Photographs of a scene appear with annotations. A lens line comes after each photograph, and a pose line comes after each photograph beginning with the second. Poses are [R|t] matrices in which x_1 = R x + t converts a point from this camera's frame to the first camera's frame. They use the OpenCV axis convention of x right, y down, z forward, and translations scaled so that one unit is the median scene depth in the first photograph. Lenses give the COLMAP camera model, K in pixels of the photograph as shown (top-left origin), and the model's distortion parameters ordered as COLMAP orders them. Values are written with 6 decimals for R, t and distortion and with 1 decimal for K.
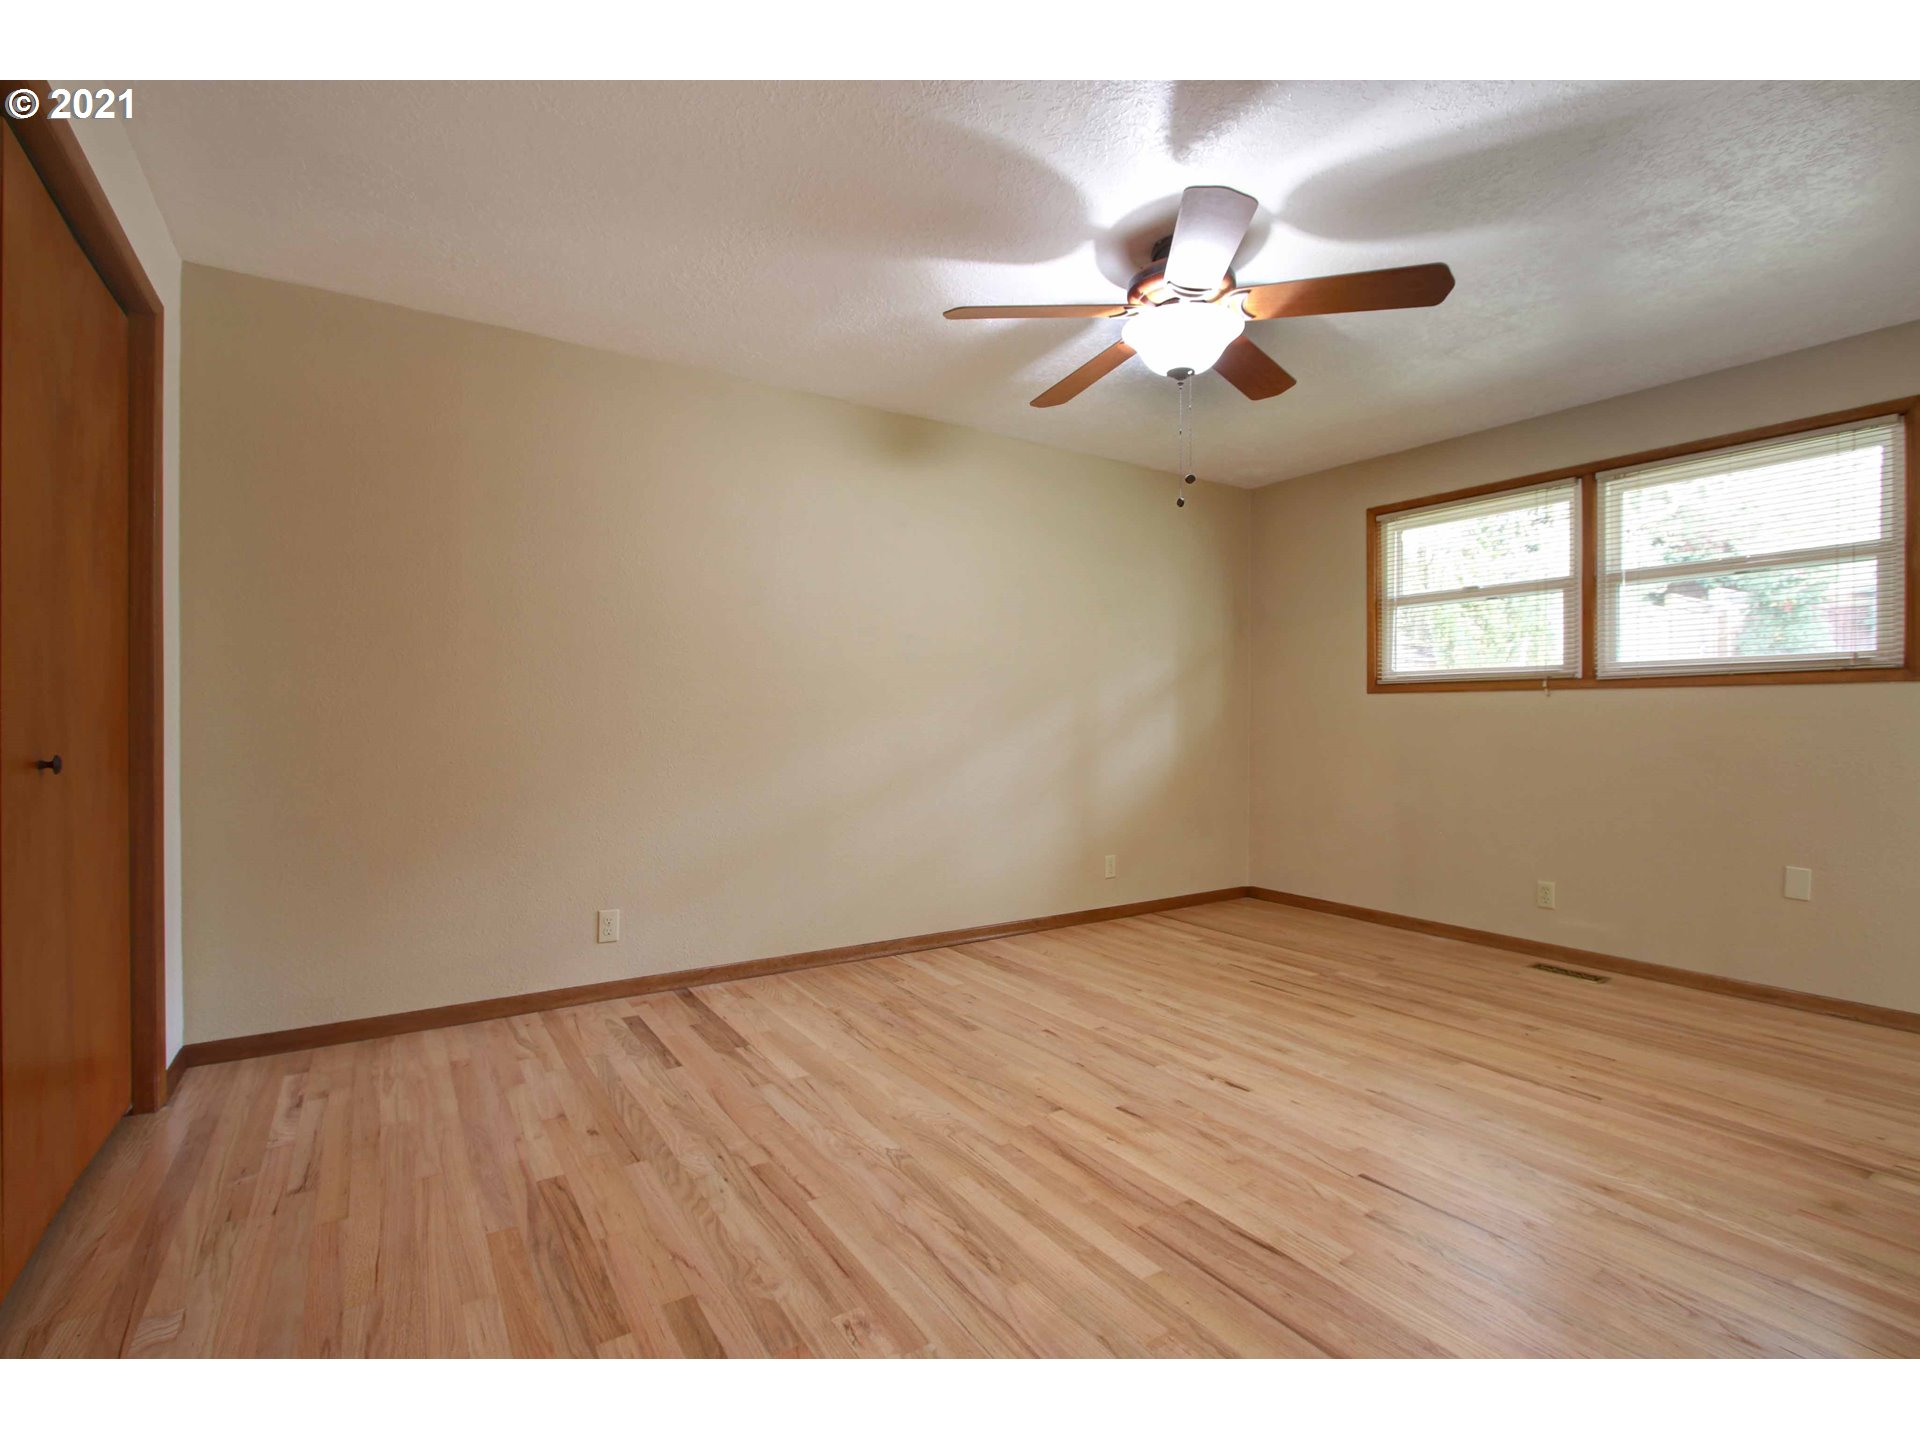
lens RADIAL K [[896.1, 0, 948.7], [0, 896.1, 722.5], [0, 0, 1]] dist [-0.002645, -0.000383]
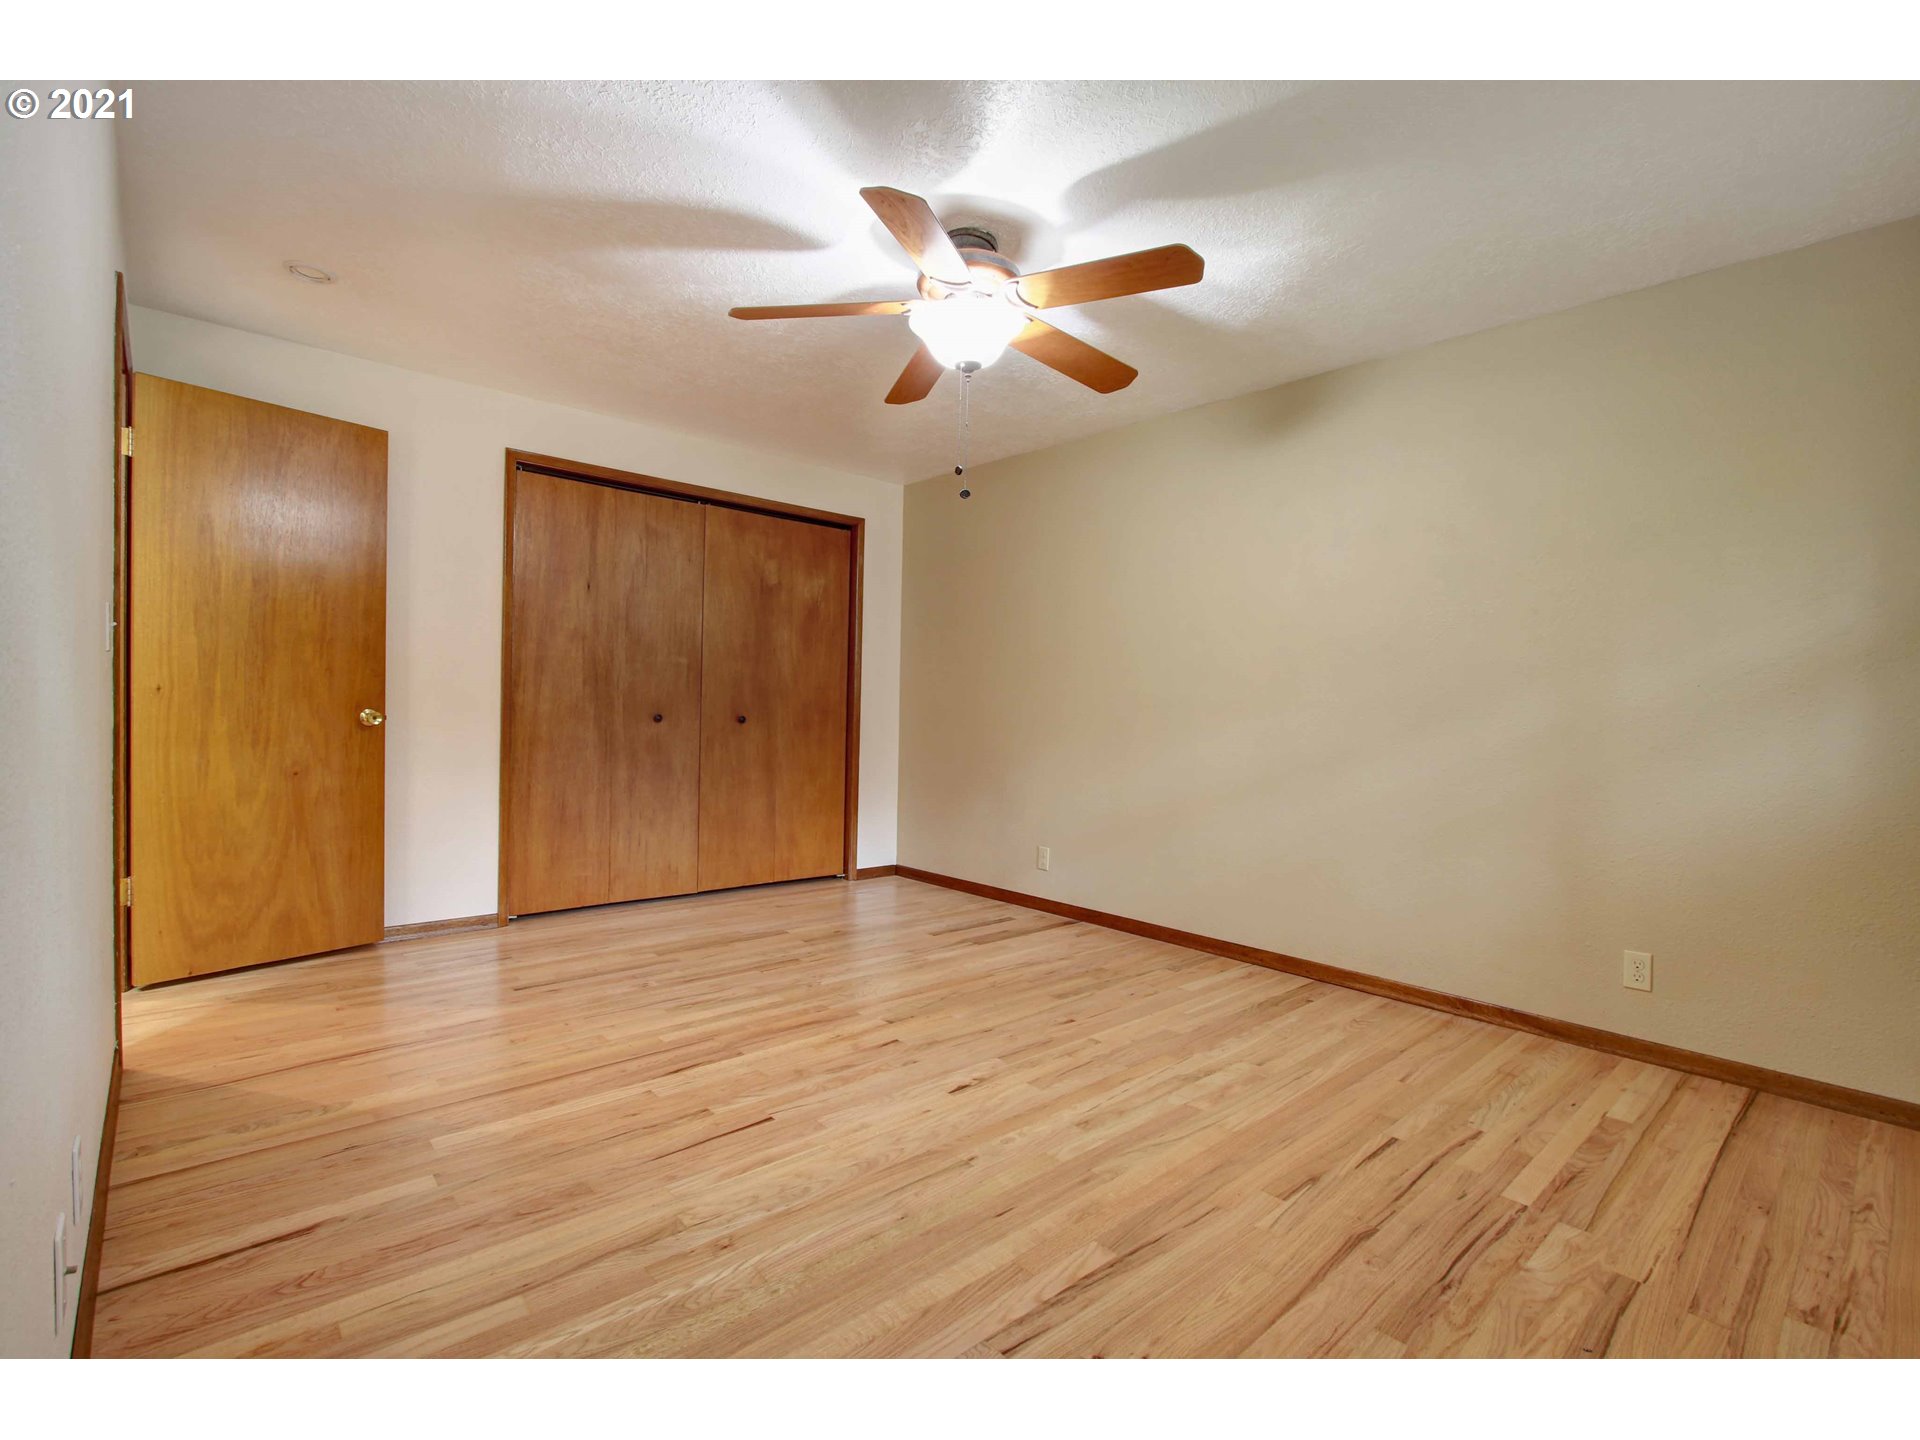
lens RADIAL K [[896.1, 0, 958.8], [0, 896.1, 719.6], [0, 0, 1]] dist [-0.002645, -0.000383]
pose [[0.127020, 0.004064, -0.991892, 1.064999], [-0.021274, 0.999773, 0.001372, 0.011329], [0.991672, 0.020927, 0.127078, 0.733718]]
